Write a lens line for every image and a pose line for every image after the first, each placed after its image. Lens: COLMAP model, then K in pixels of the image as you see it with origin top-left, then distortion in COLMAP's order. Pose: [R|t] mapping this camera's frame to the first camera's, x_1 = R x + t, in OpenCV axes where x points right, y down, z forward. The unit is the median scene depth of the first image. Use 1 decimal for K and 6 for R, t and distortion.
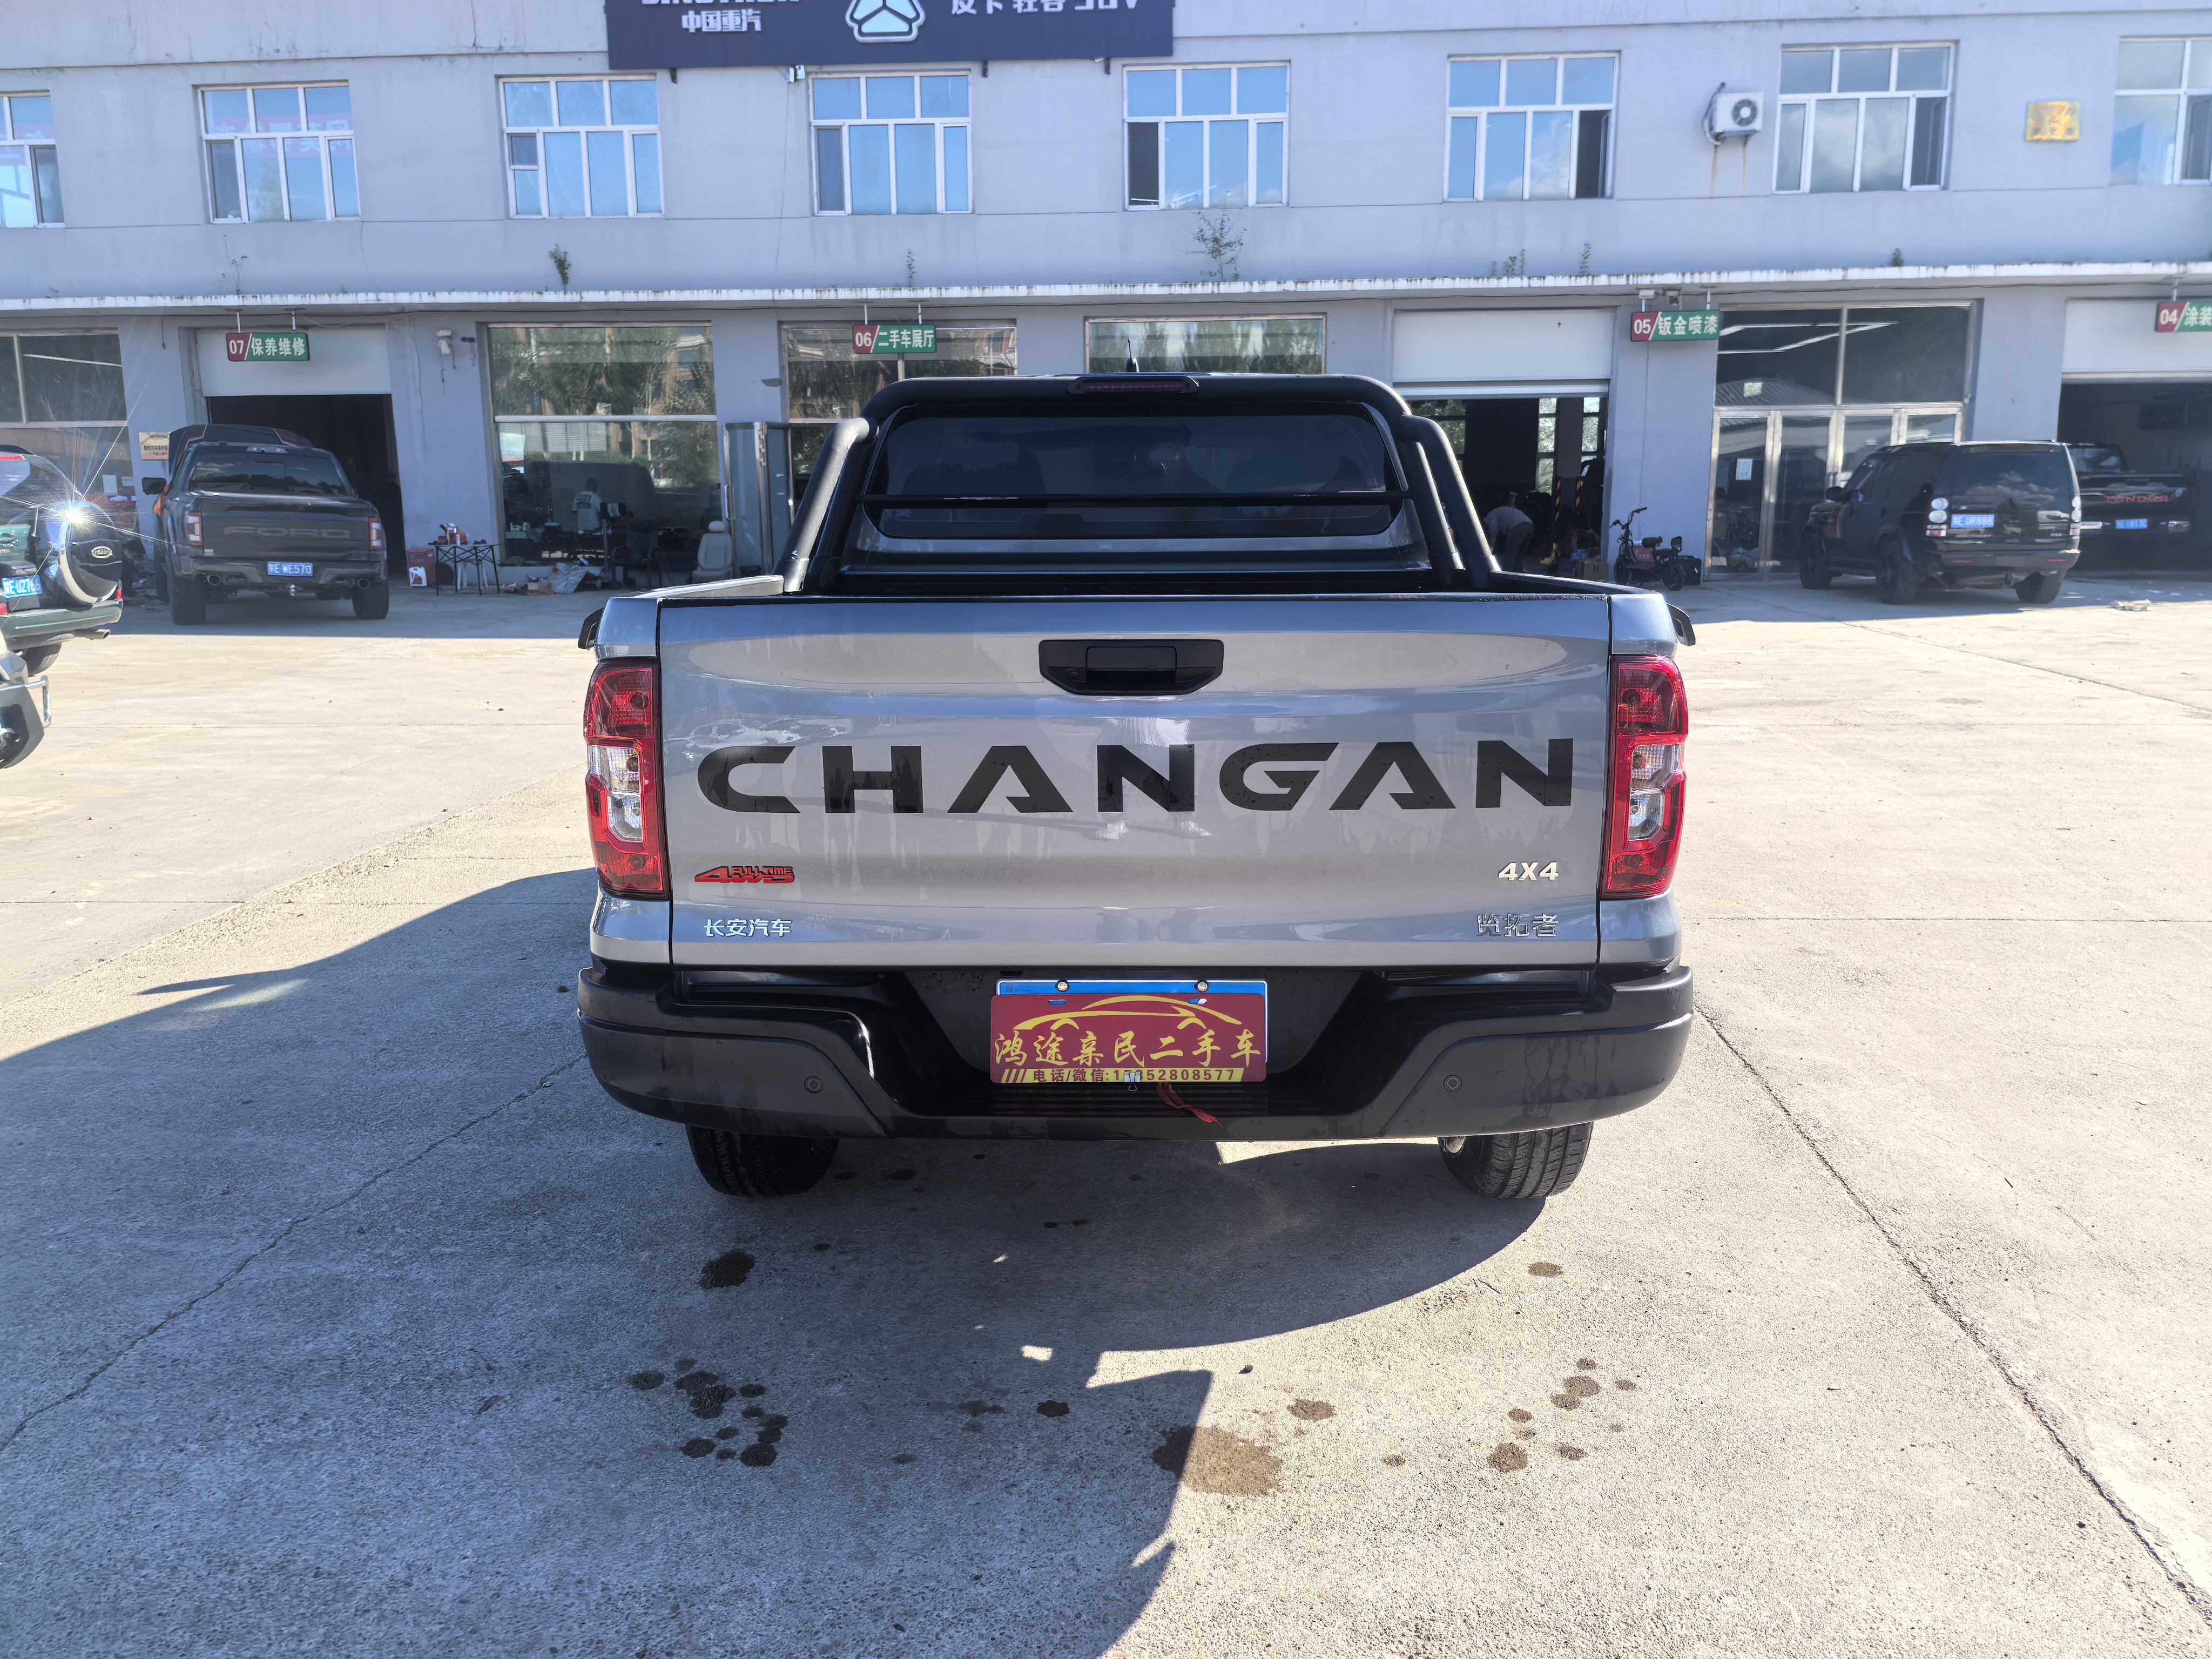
lens RADIAL K [[1734.9, 0, 1106.0], [0, 1734.9, 770.2], [0, 0, 1]] dist [0.088060, -0.121912]
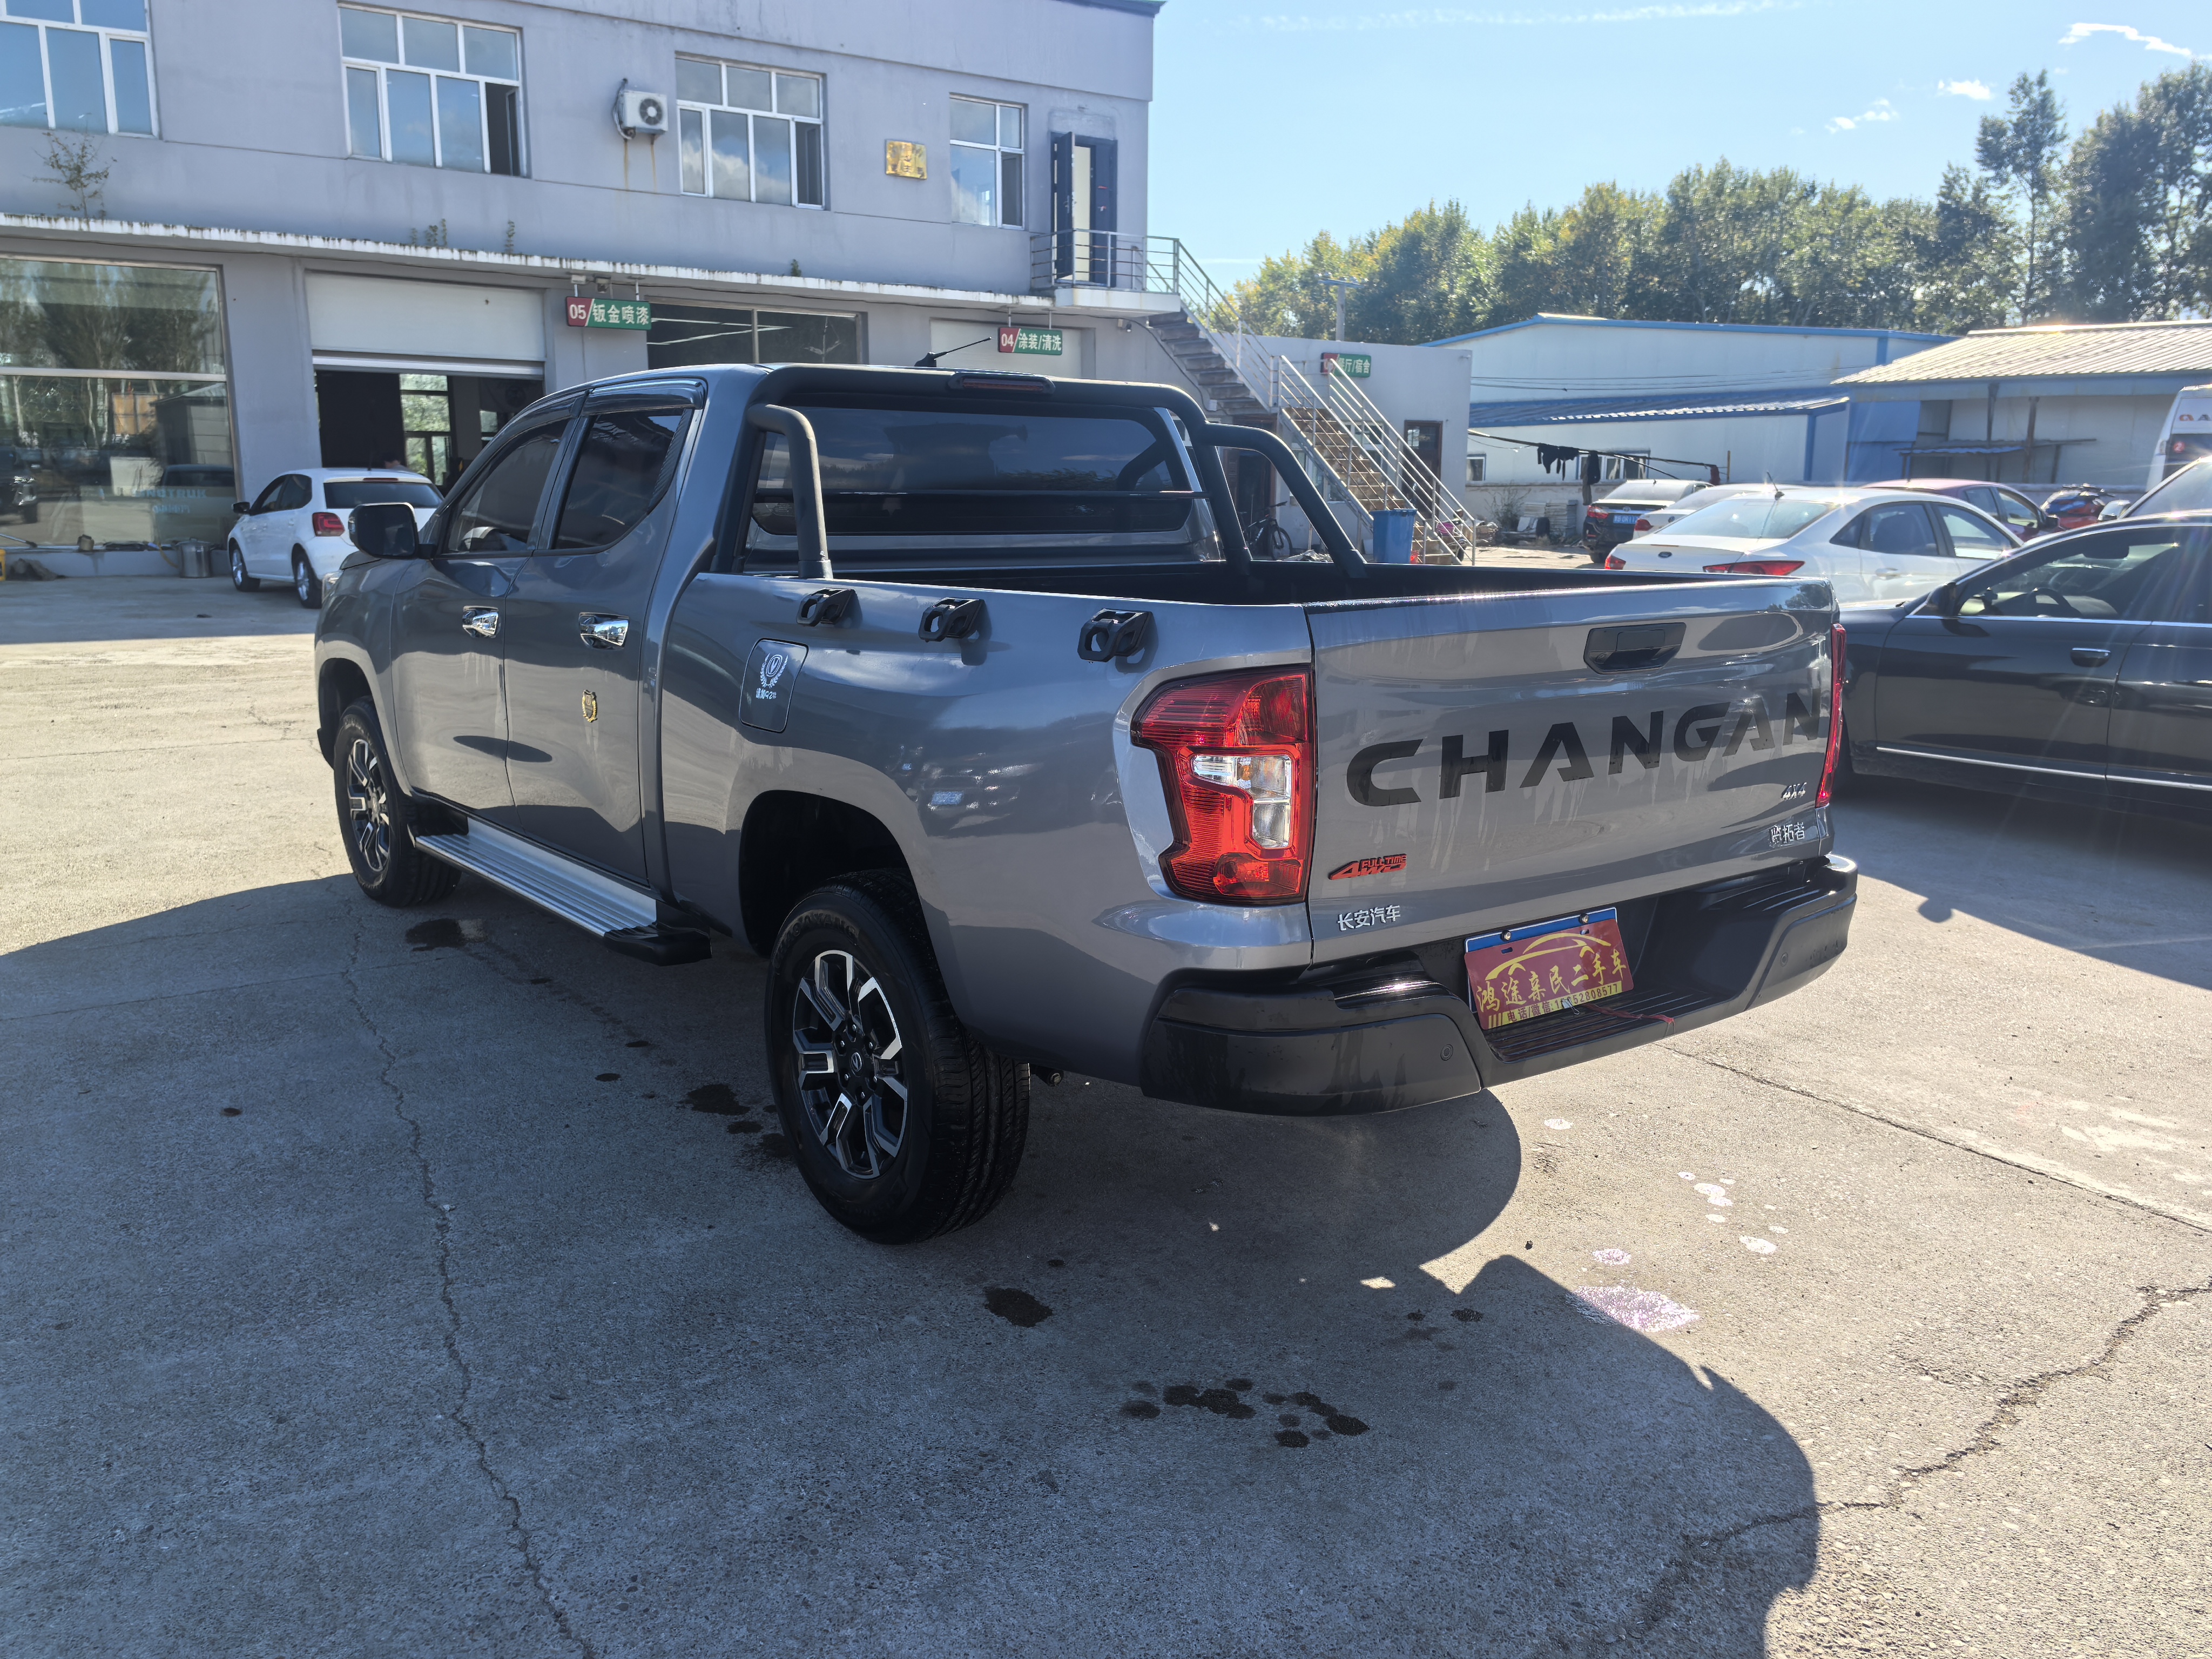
lens RADIAL K [[1742.7, 0, 1105.7], [0, 1742.7, 772.4], [0, 0, 1]] dist [0.078710, -0.117552]
pose [[0.782169, -0.087766, 0.616854, -0.102475], [0.081305, 0.995941, 0.038608, -0.005238], [-0.617738, 0.019956, 0.786130, 0.029119]]
